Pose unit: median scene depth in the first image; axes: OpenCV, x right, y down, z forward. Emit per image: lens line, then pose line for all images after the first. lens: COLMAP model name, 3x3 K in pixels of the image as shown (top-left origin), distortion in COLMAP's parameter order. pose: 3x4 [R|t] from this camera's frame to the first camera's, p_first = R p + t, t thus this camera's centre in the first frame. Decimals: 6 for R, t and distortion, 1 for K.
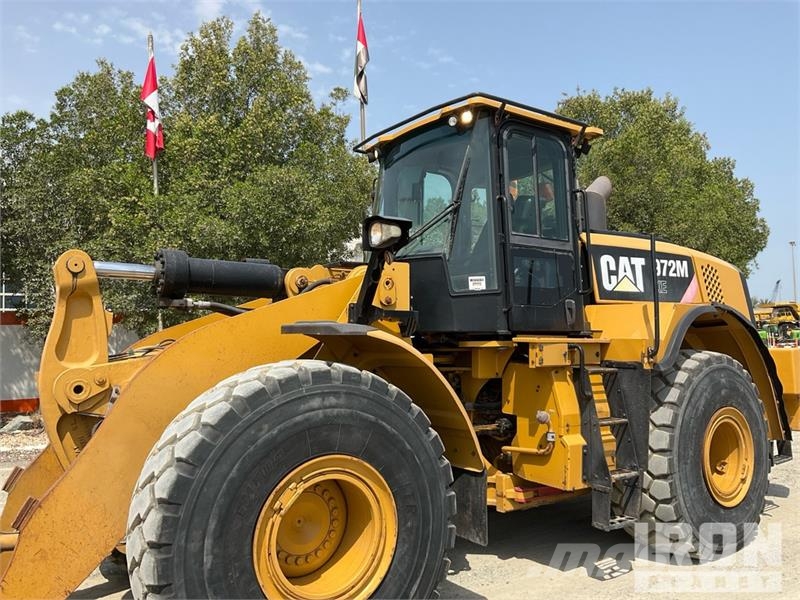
lens RADIAL K [[661.7, 0, 400.0], [0, 661.7, 300.0], [0, 0, 1]] dist [0.101503, -0.212670]
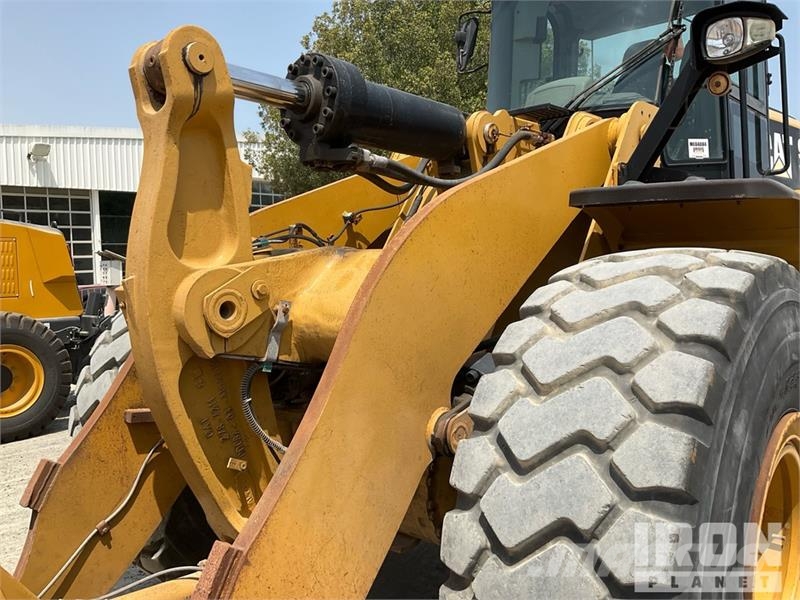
lens RADIAL K [[652.4, 0, 400.0], [0, 652.4, 300.0], [0, 0, 1]] dist [0.110928, -0.189817]
pose [[0.963551, -0.022131, 0.266609, -0.370449], [-0.014138, 0.990967, 0.133355, 0.043620], [-0.267152, -0.132264, 0.954535, 0.373047]]
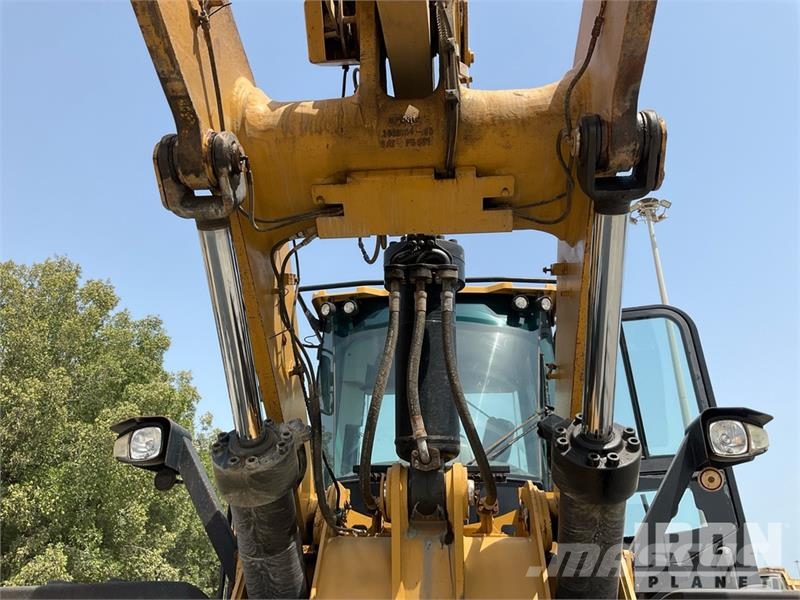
lens RADIAL K [[661.7, 0, 400.0], [0, 661.7, 300.0], [0, 0, 1]] dist [0.101503, -0.212670]
pose [[0.601094, 0.355425, 0.715793, -0.554122], [-0.081144, 0.918175, -0.387776, 0.037151], [-0.795048, 0.175007, 0.580750, 0.667168]]
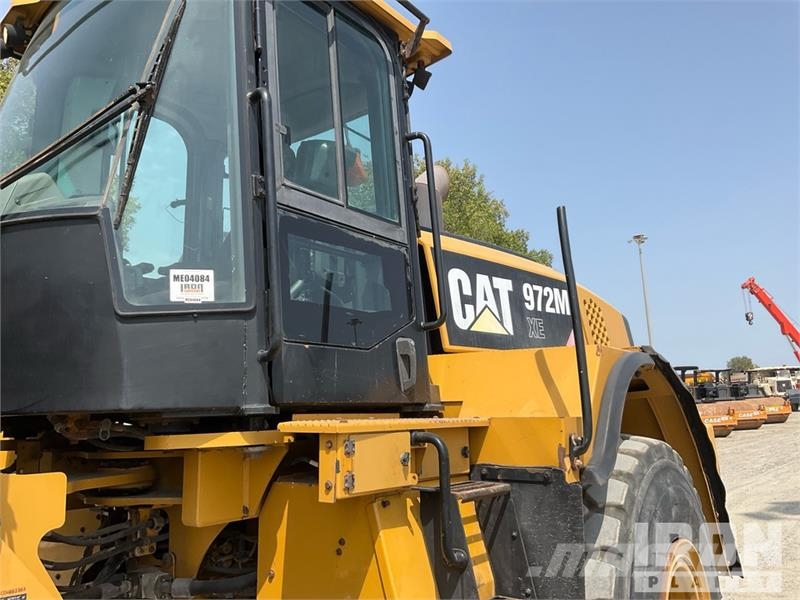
lens RADIAL K [[661.7, 0, 400.0], [0, 661.7, 300.0], [0, 0, 1]] dist [0.101503, -0.212670]
pose [[0.955940, 0.026284, 0.292382, 0.114593], [0.007673, 0.993406, -0.114390, 0.028706], [-0.293460, 0.111594, 0.949436, 0.563984]]
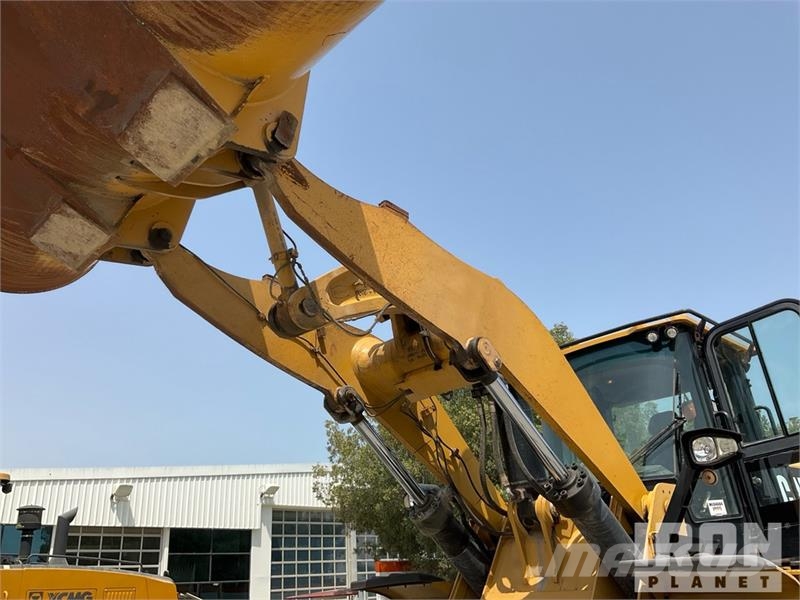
lens RADIAL K [[661.7, 0, 400.0], [0, 661.7, 300.0], [0, 0, 1]] dist [0.101503, -0.212670]
pose [[0.981008, 0.041516, 0.189471, -0.481113], [0.022652, 0.945619, -0.324486, -0.006491], [-0.192639, 0.322615, 0.926720, 0.132779]]
